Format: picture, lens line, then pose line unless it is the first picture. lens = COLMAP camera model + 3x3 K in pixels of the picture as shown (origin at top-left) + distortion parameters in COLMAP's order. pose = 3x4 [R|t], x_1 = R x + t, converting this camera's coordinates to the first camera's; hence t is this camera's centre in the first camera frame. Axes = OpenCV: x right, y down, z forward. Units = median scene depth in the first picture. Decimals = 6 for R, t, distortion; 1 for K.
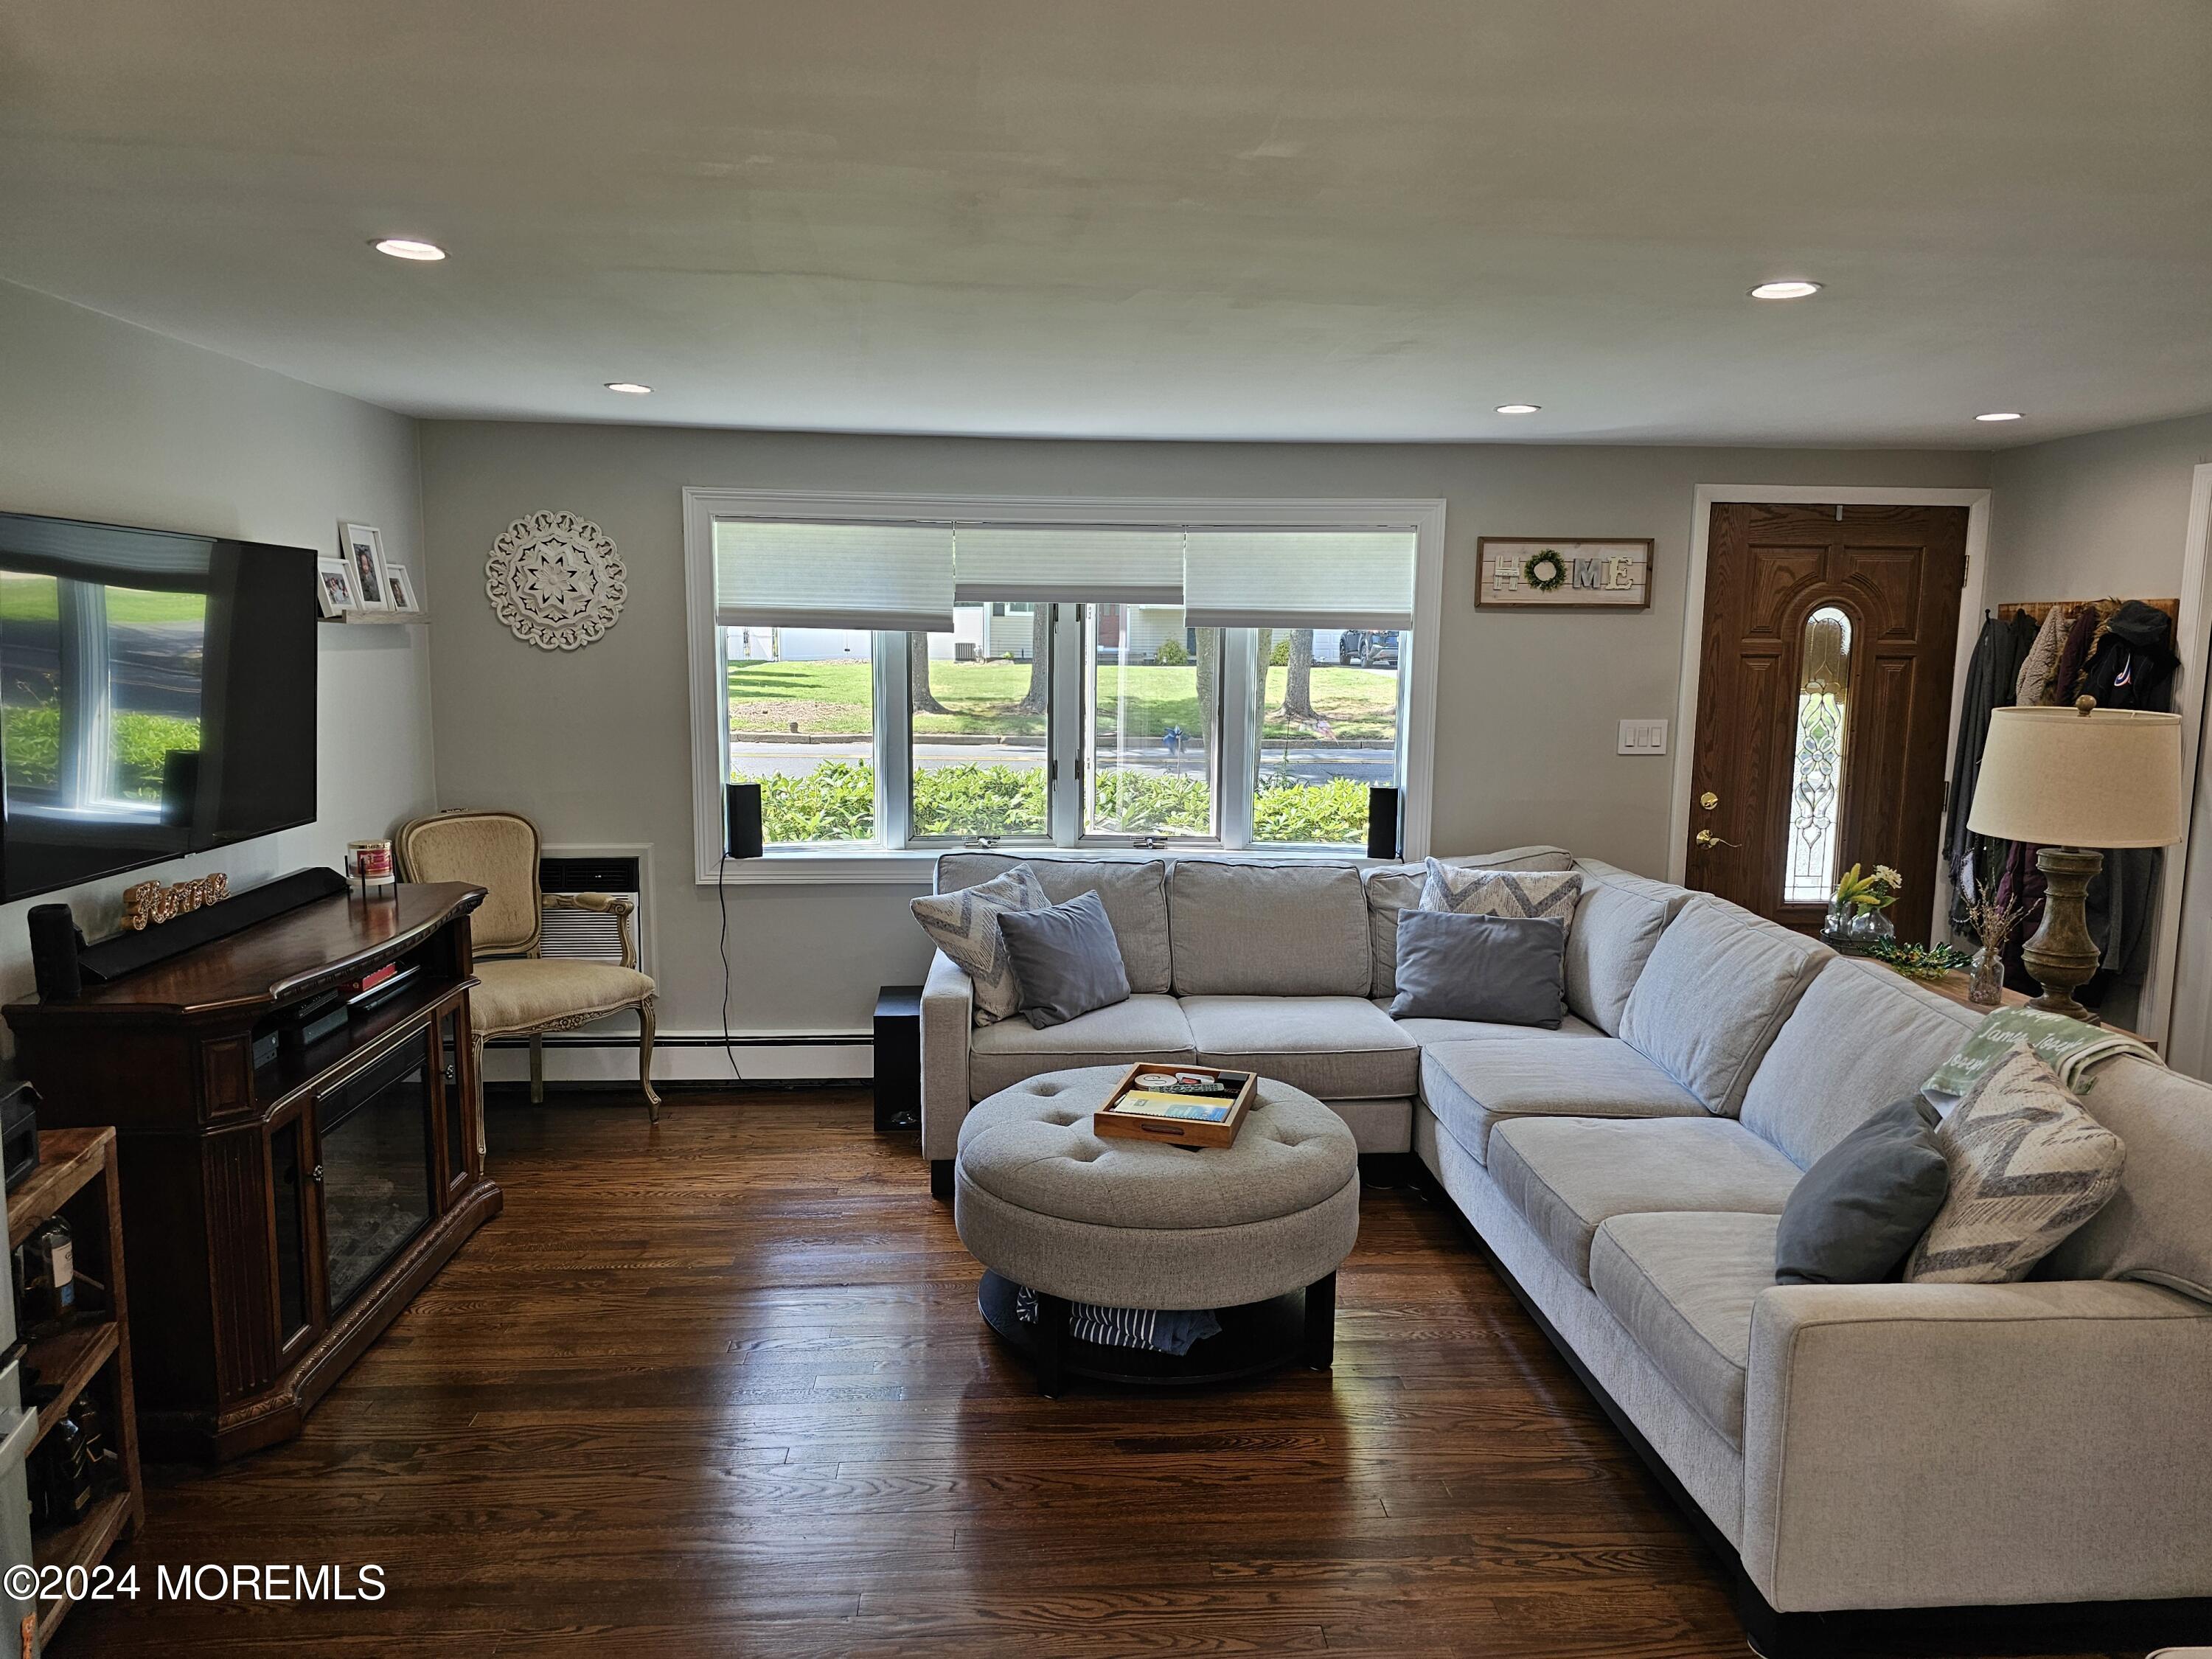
lens RADIAL K [[1512.9, 0, 1103.9], [0, 1512.9, 830.1], [0, 0, 1]] dist [0.077879, -0.063898]
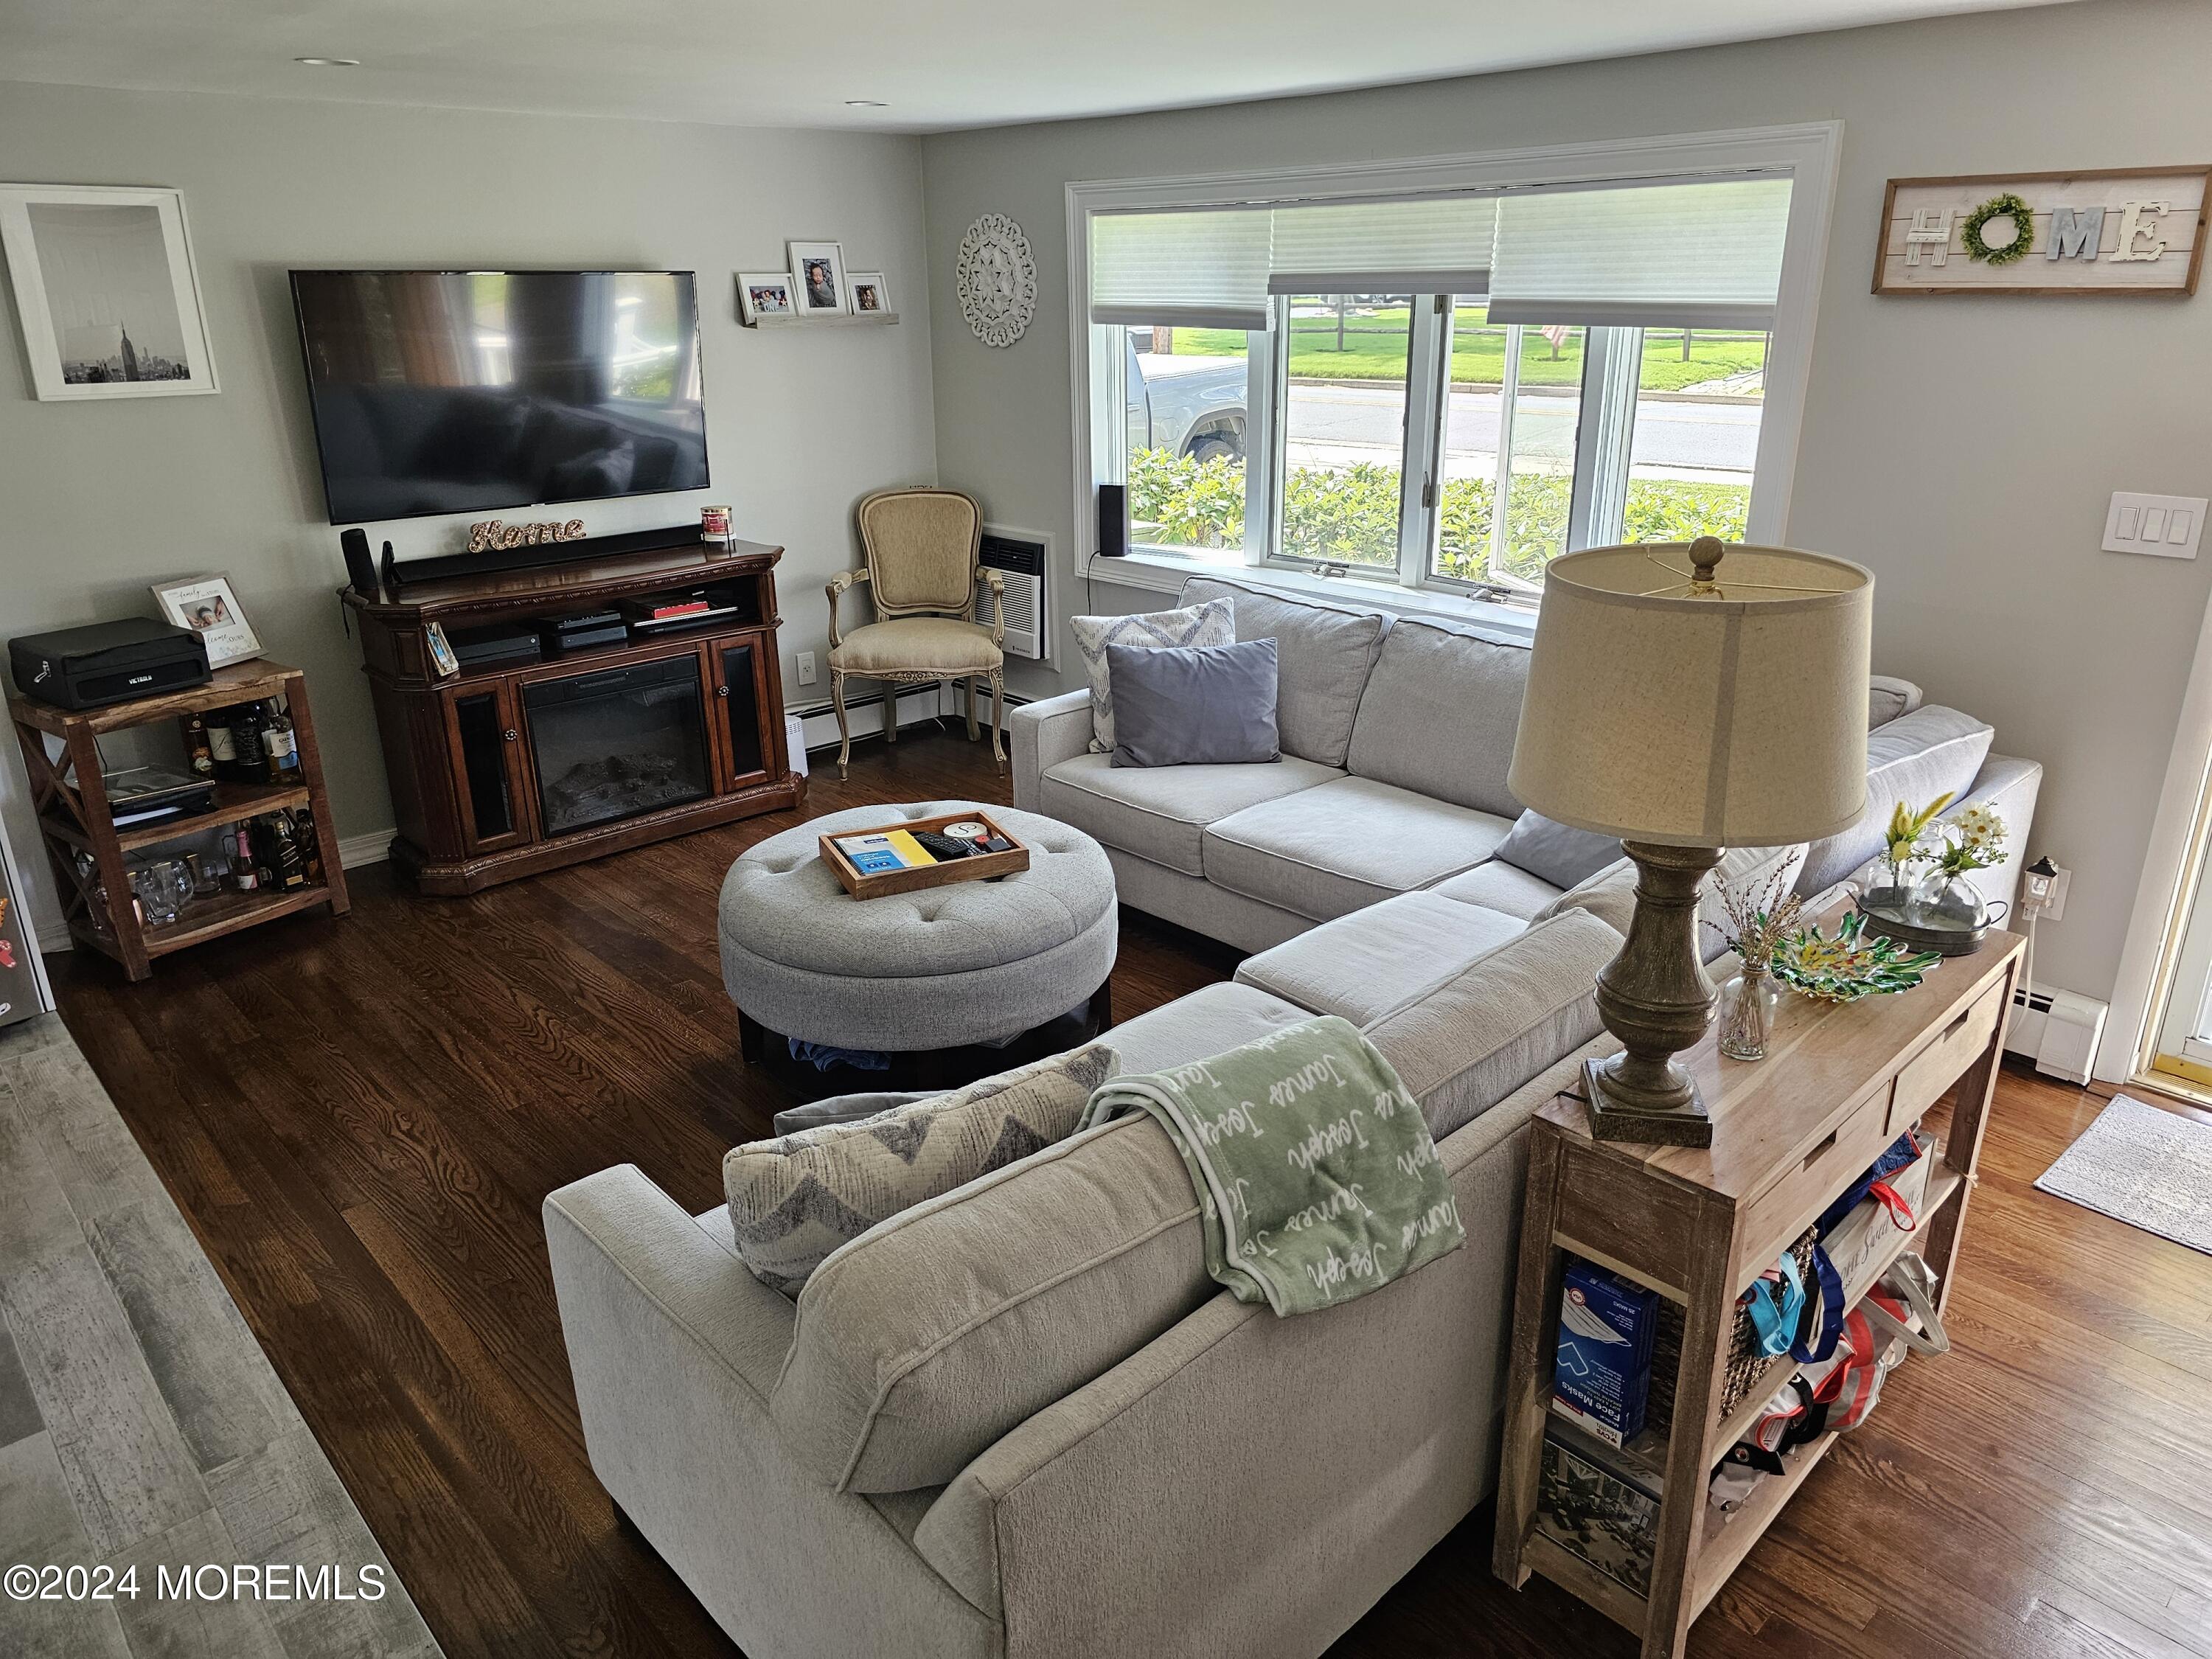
lens RADIAL K [[1512.9, 0, 1103.9], [0, 1512.9, 830.1], [0, 0, 1]] dist [0.077879, -0.063898]
pose [[0.632586, 0.250803, -0.732757, 0.745744], [-0.085443, 0.962940, 0.255826, -0.087445], [0.769763, -0.099223, 0.630571, 0.404386]]
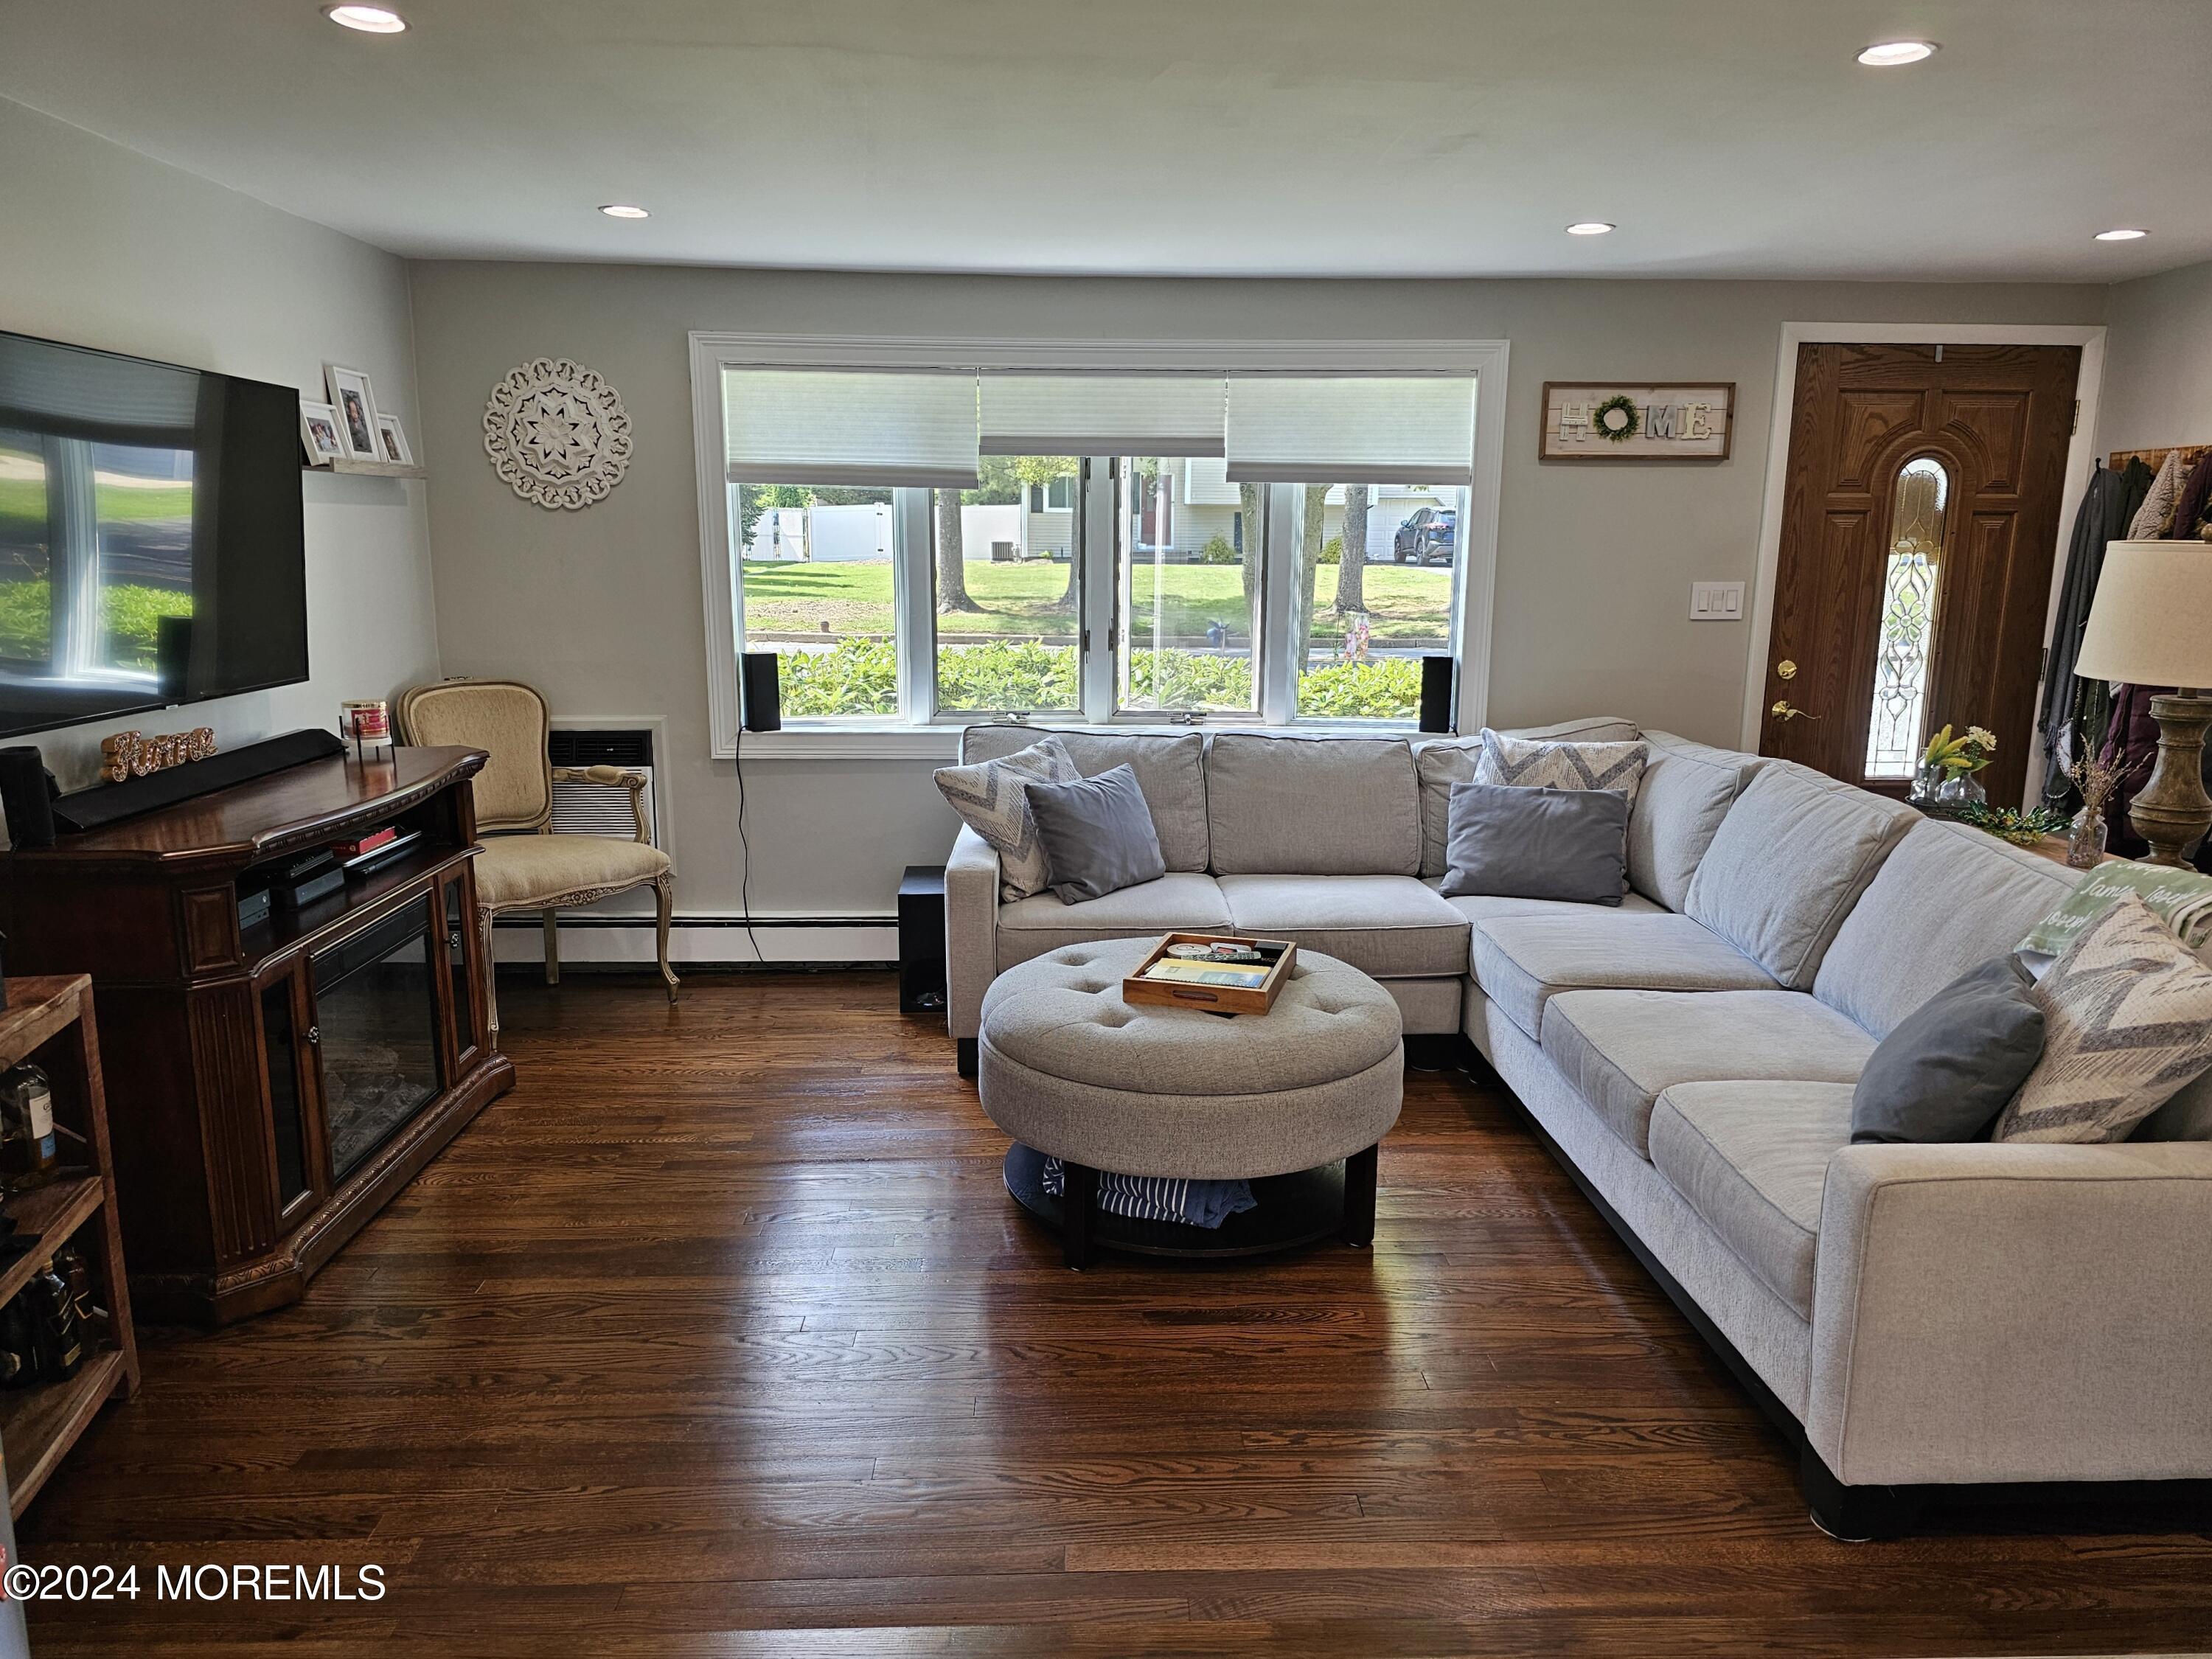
lens RADIAL K [[1554.3, 0, 1109.7], [0, 1554.3, 839.2], [0, 0, 1]] dist [0.079289, -0.066992]
pose [[0.999697, 0.000663, -0.024608, 0.007447], [0.000866, 0.998073, 0.062051, 0.032494], [0.024602, -0.062053, 0.997770, 0.030700]]
